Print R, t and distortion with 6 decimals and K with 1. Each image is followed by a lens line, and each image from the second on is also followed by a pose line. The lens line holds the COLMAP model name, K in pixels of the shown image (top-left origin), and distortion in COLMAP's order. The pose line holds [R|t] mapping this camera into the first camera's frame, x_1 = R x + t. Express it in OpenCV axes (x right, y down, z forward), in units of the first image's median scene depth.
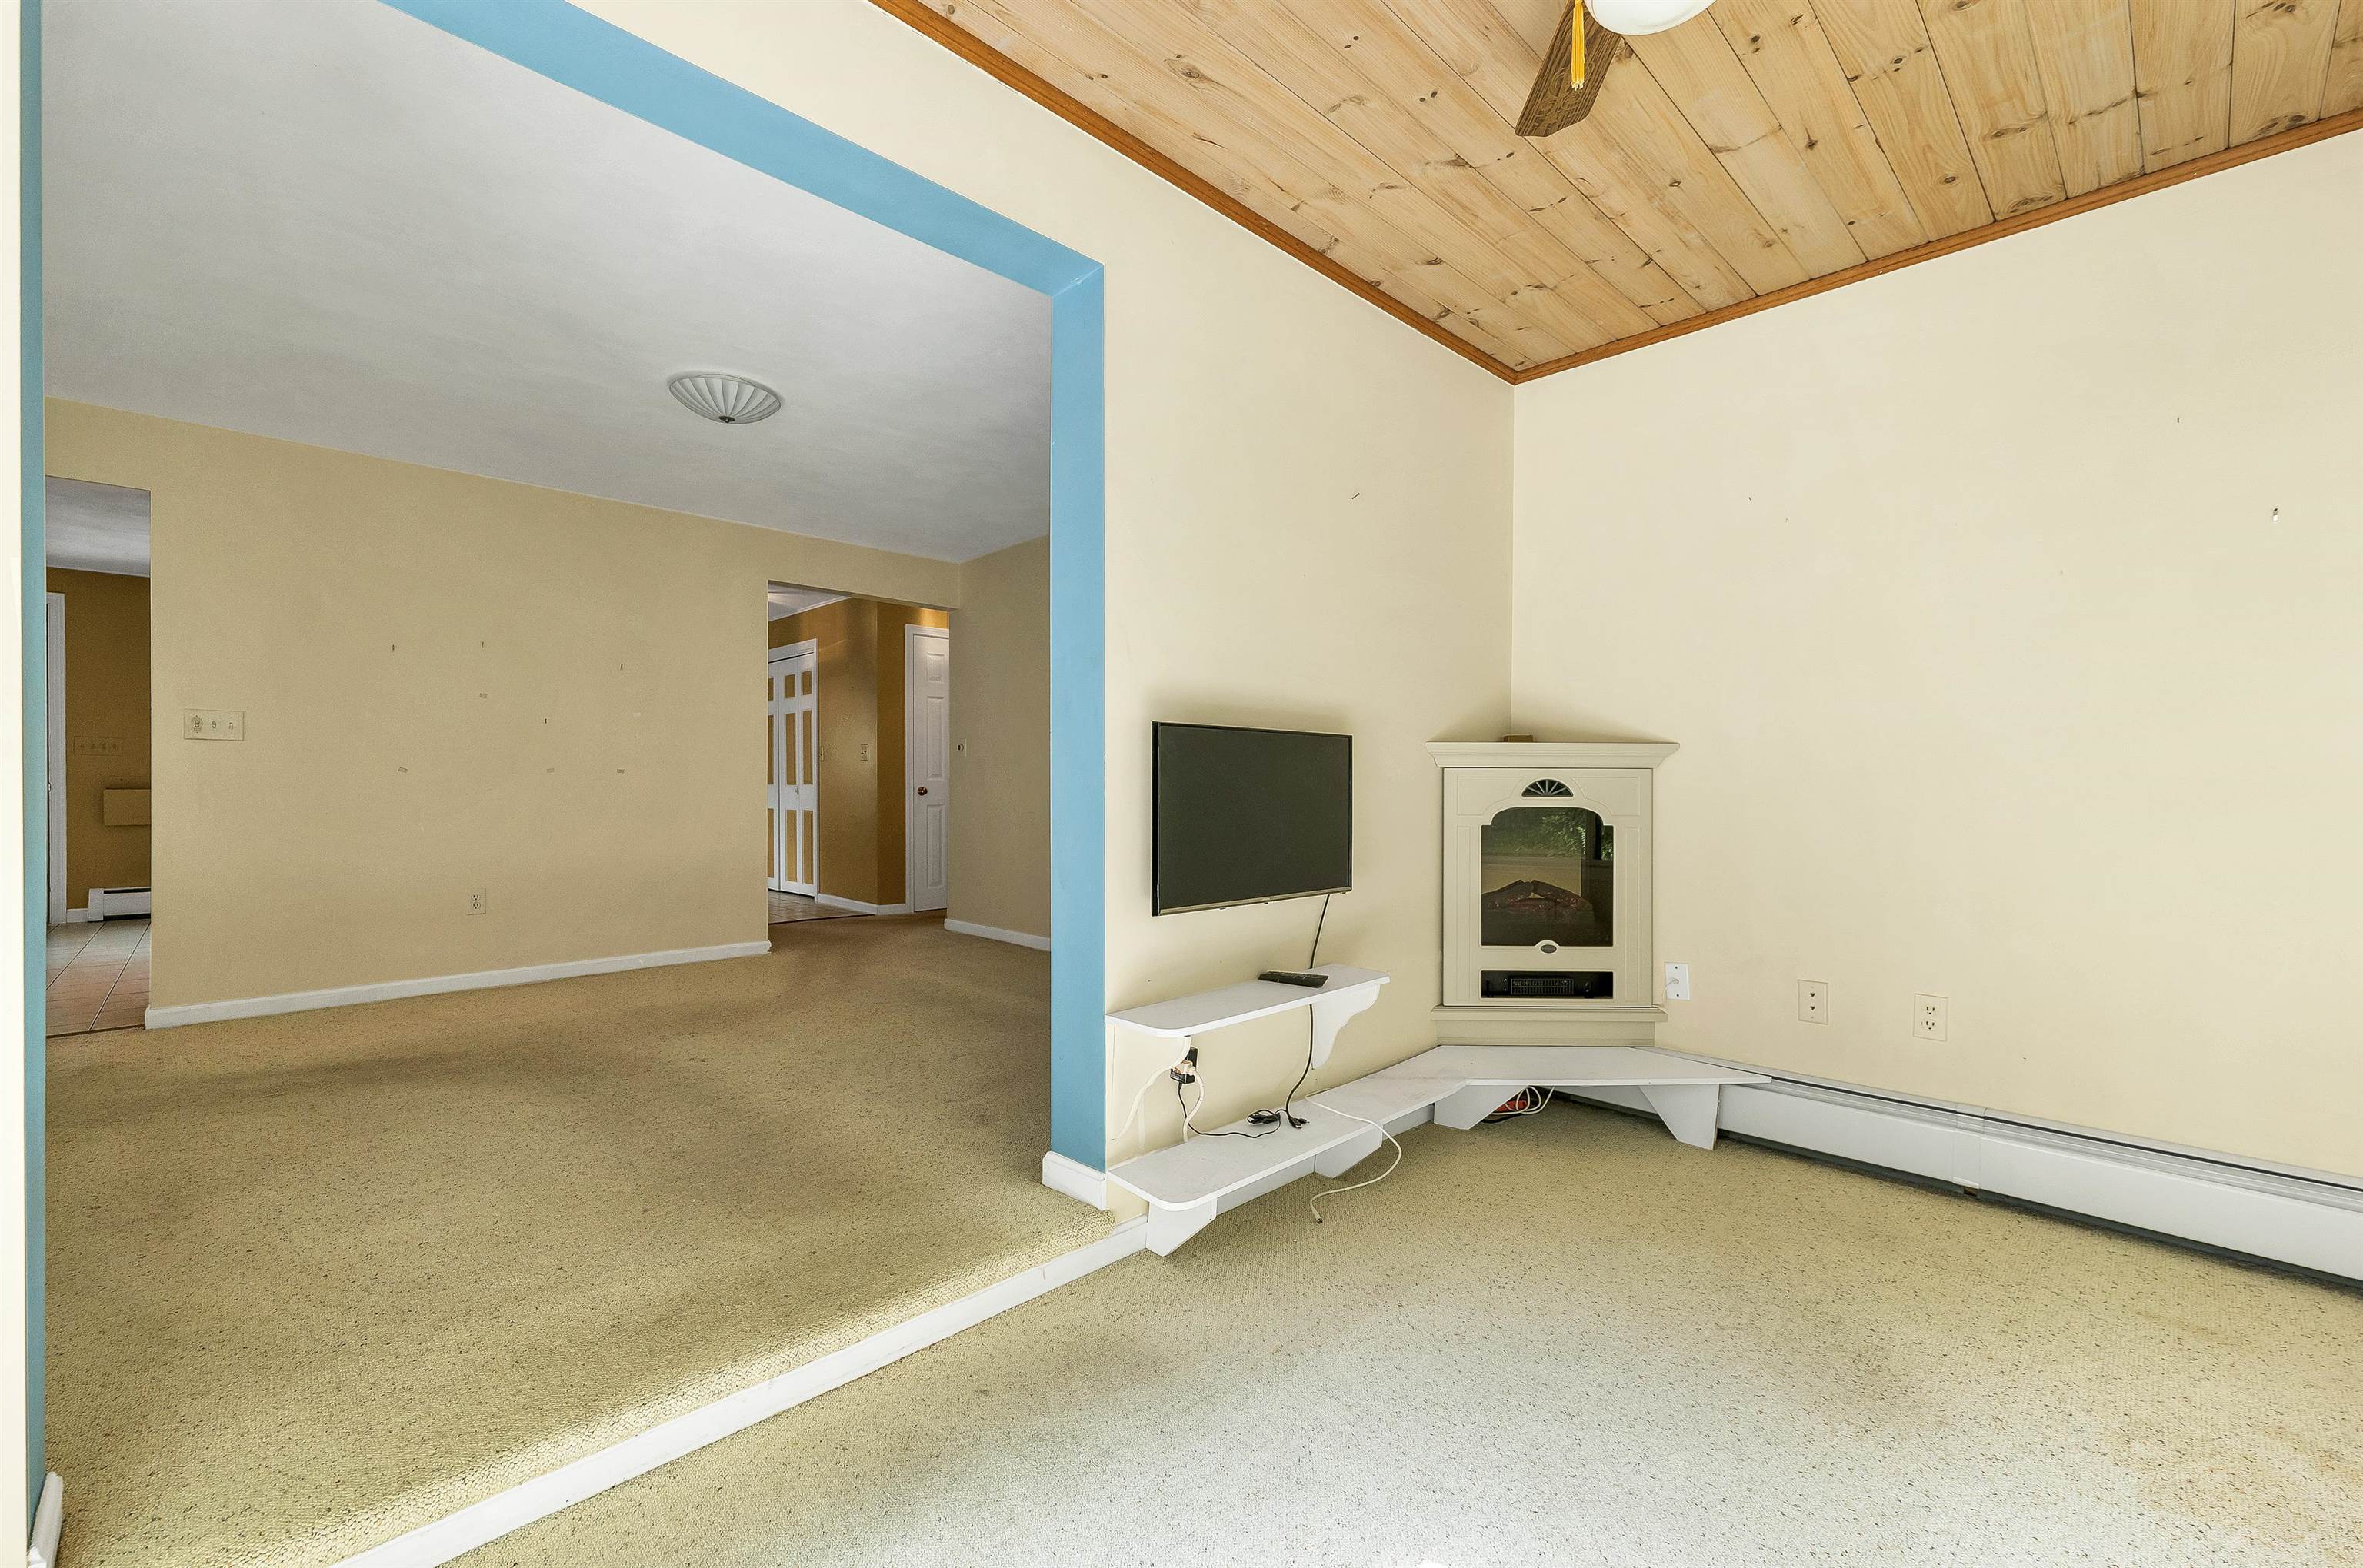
lens RADIAL K [[973.4, 0, 1179.7], [0, 973.4, 790.2], [0, 0, 1]] dist [0.001533, -0.000815]
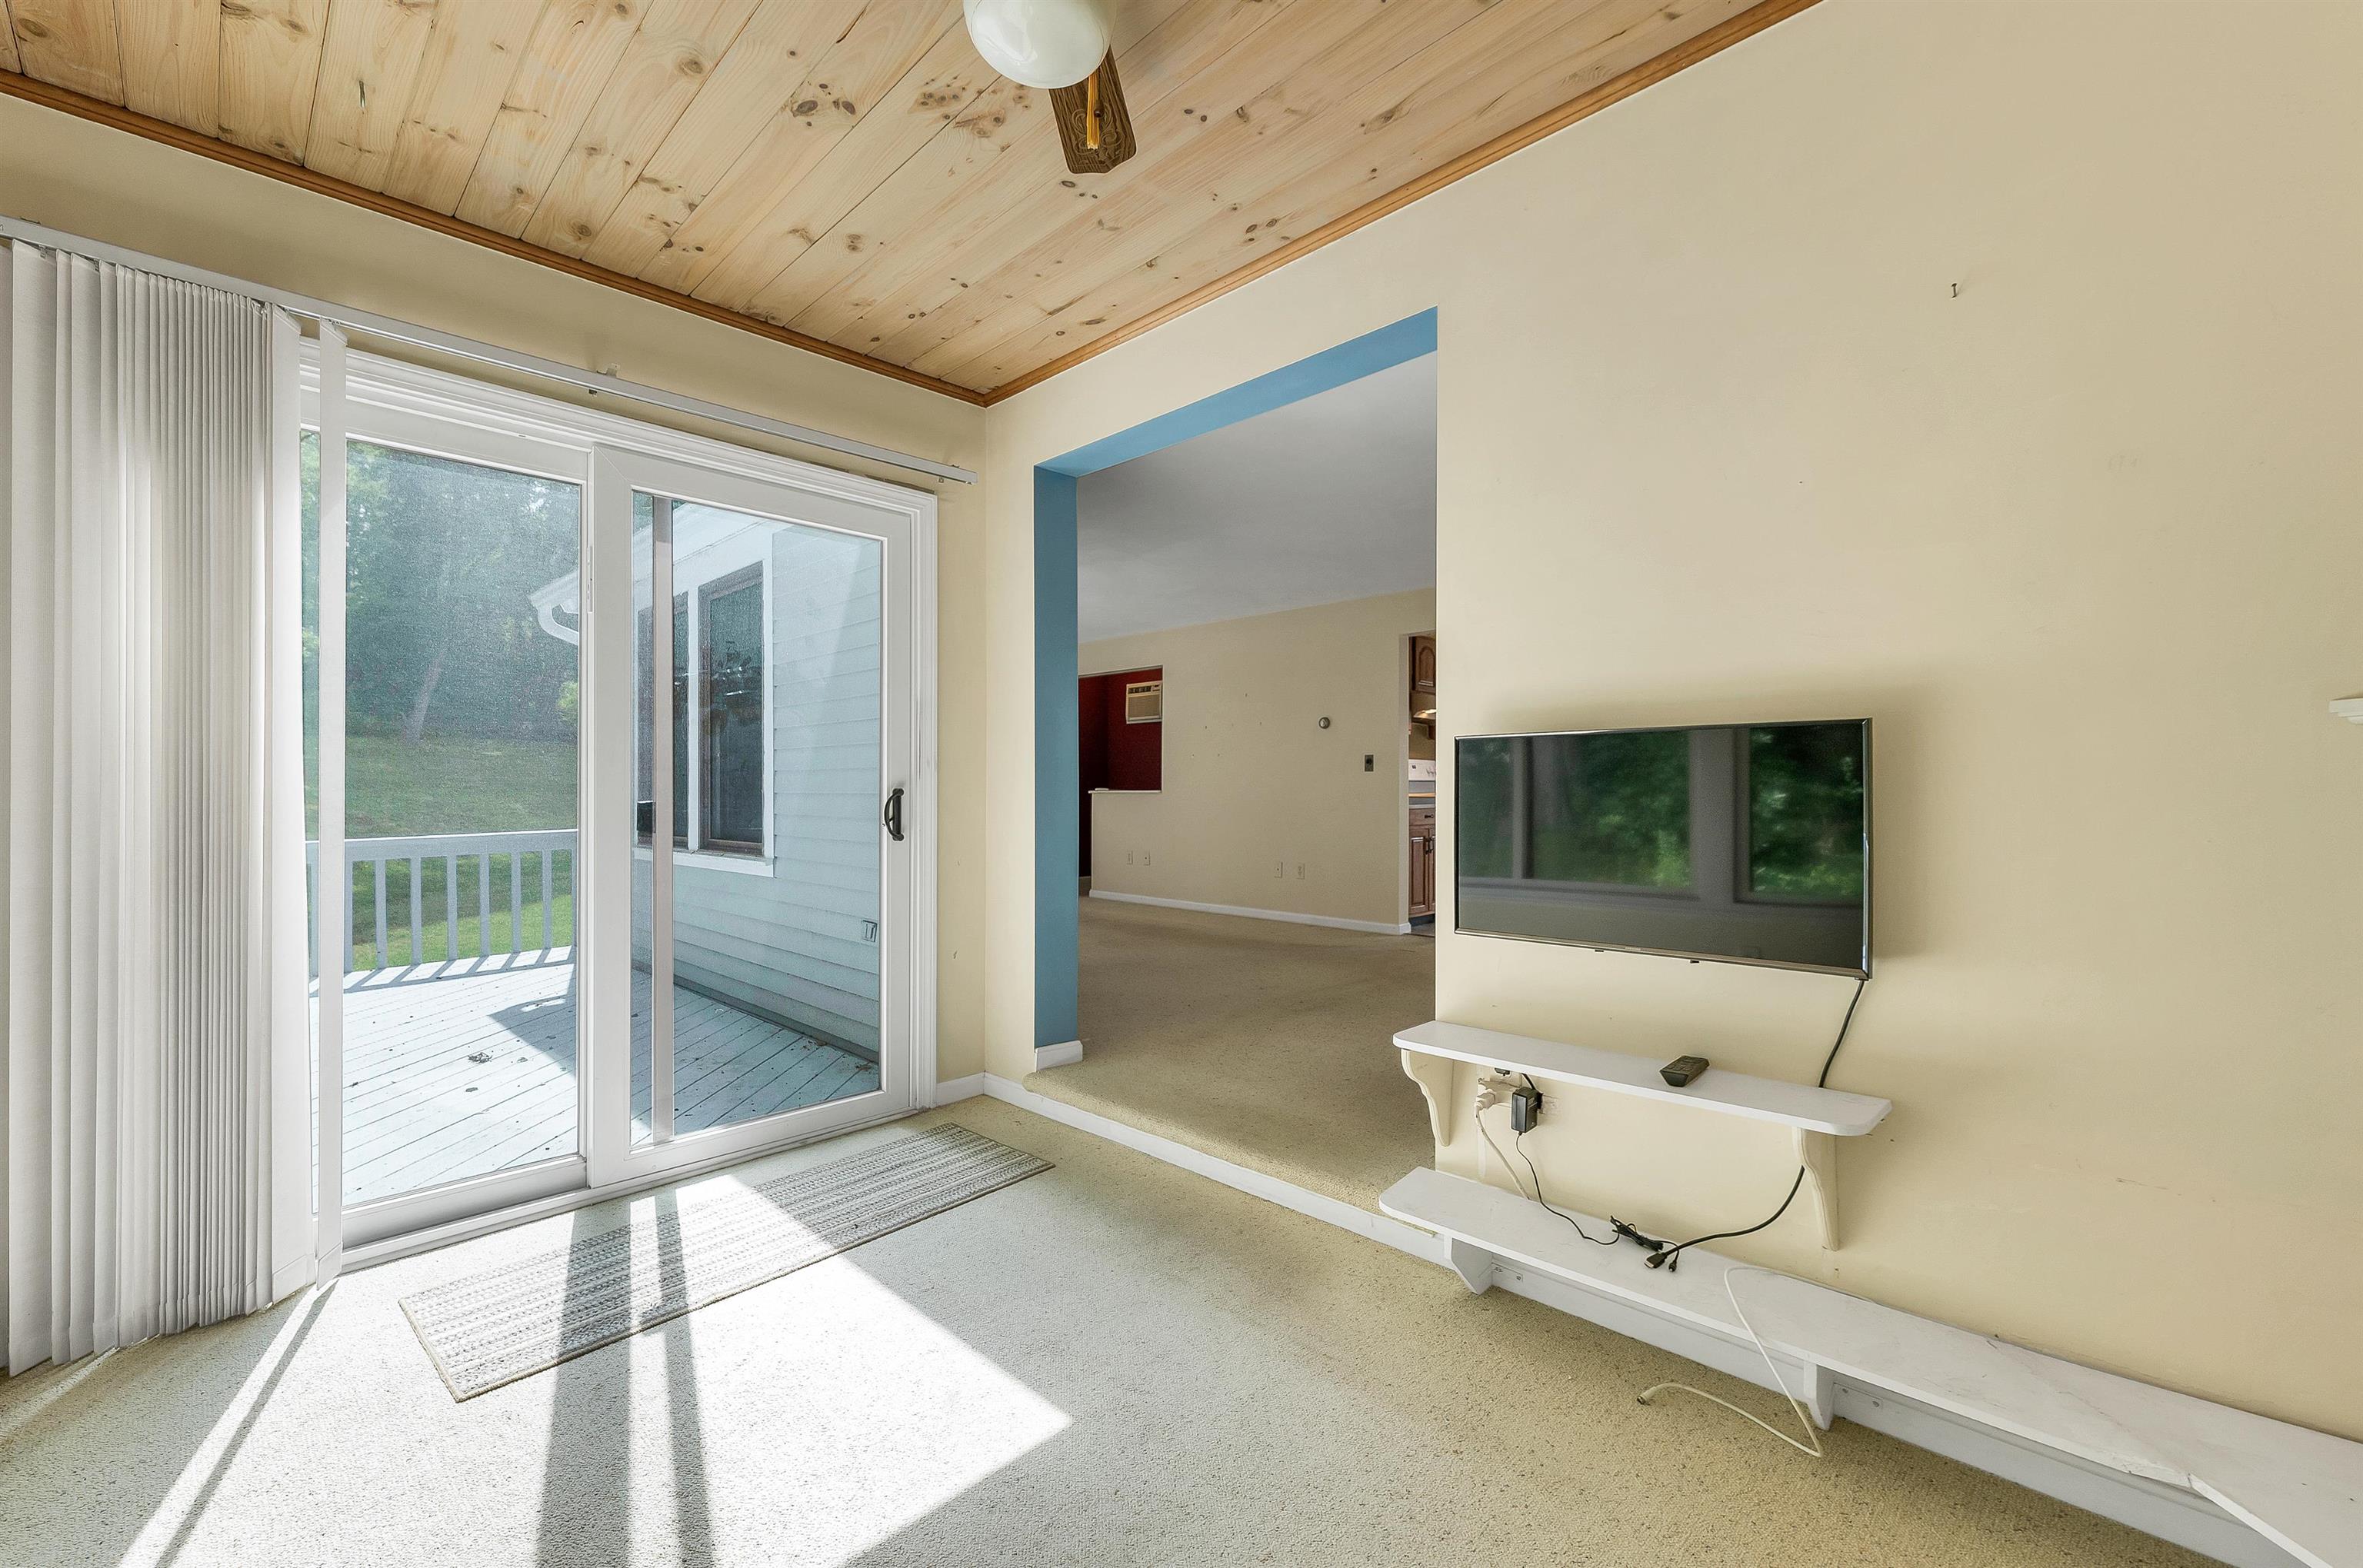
lens RADIAL K [[973.4, 0, 1179.7], [0, 973.4, 790.2], [0, 0, 1]] dist [0.001533, -0.000815]
pose [[0.015070, -0.006466, -0.999866, 0.724036], [-0.005960, 0.999961, -0.006556, -0.005620], [0.999869, 0.006058, 0.015031, 0.531406]]
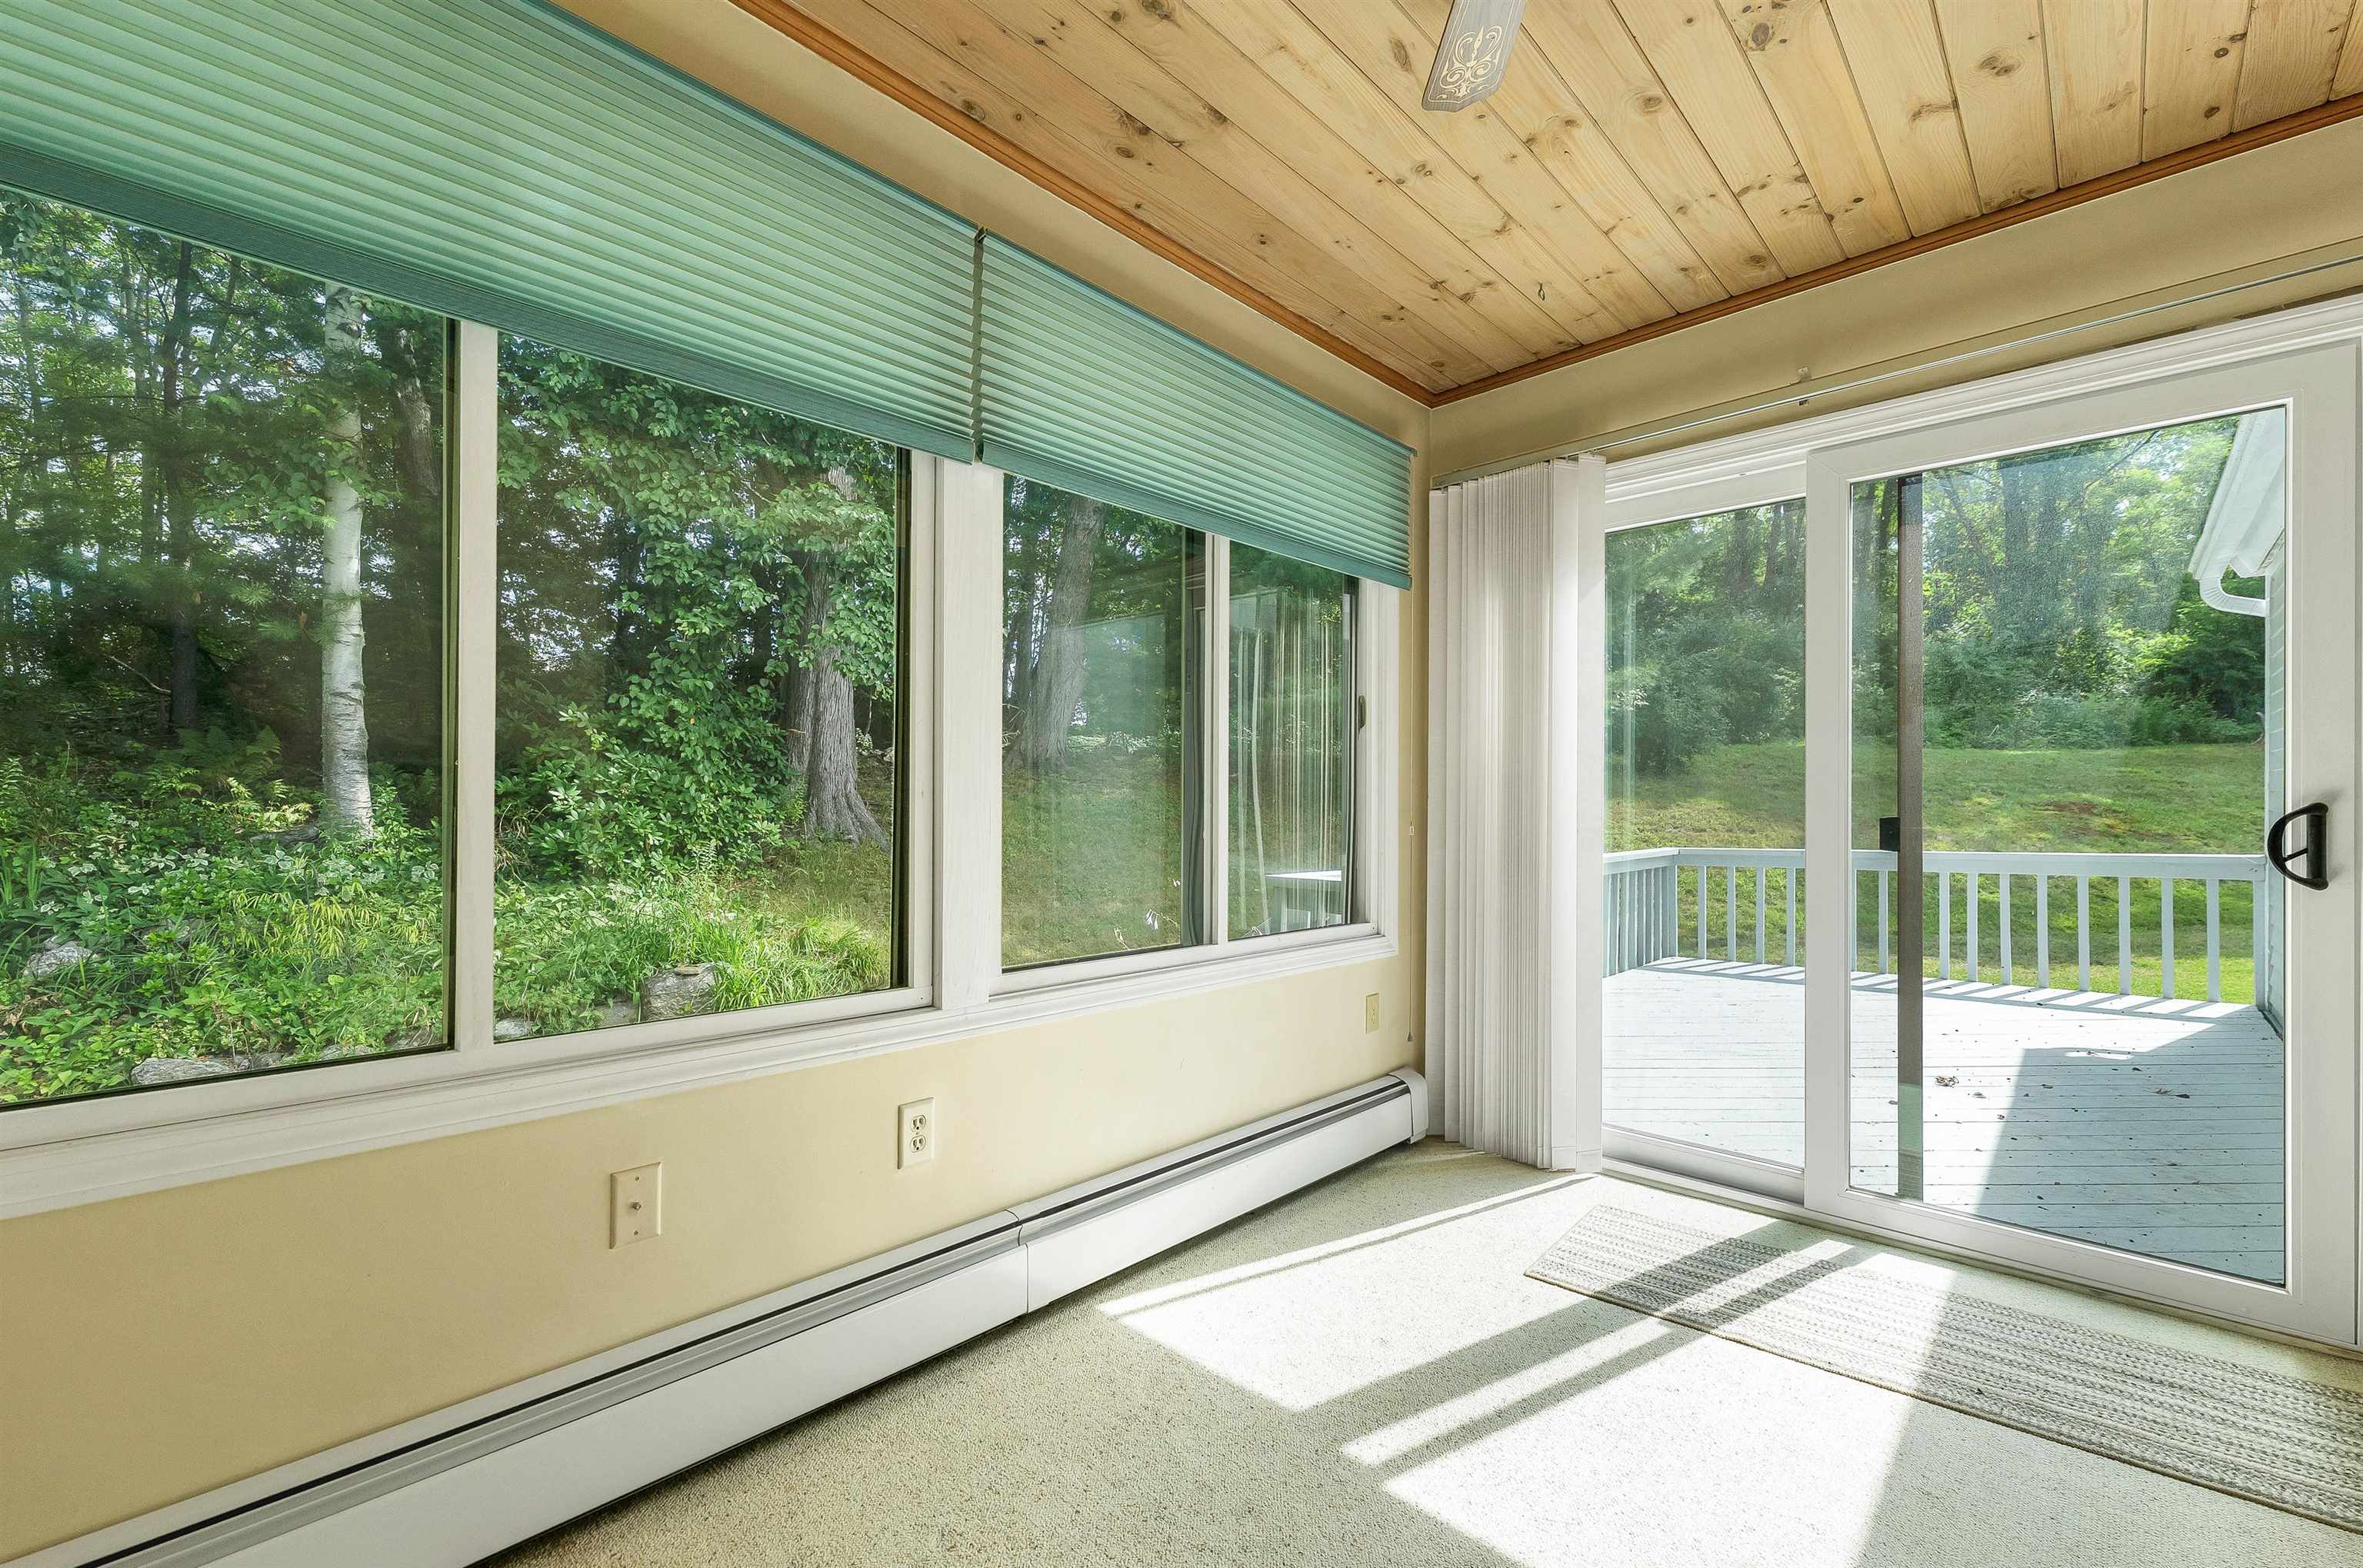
lens RADIAL K [[973.4, 0, 1179.7], [0, 973.4, 790.2], [0, 0, 1]] dist [0.001533, -0.000815]
pose [[-0.999499, -0.009423, -0.030228, 0.403028], [-0.009233, 0.999937, -0.006410, -0.009377], [0.030287, -0.006128, -0.999522, 0.884936]]
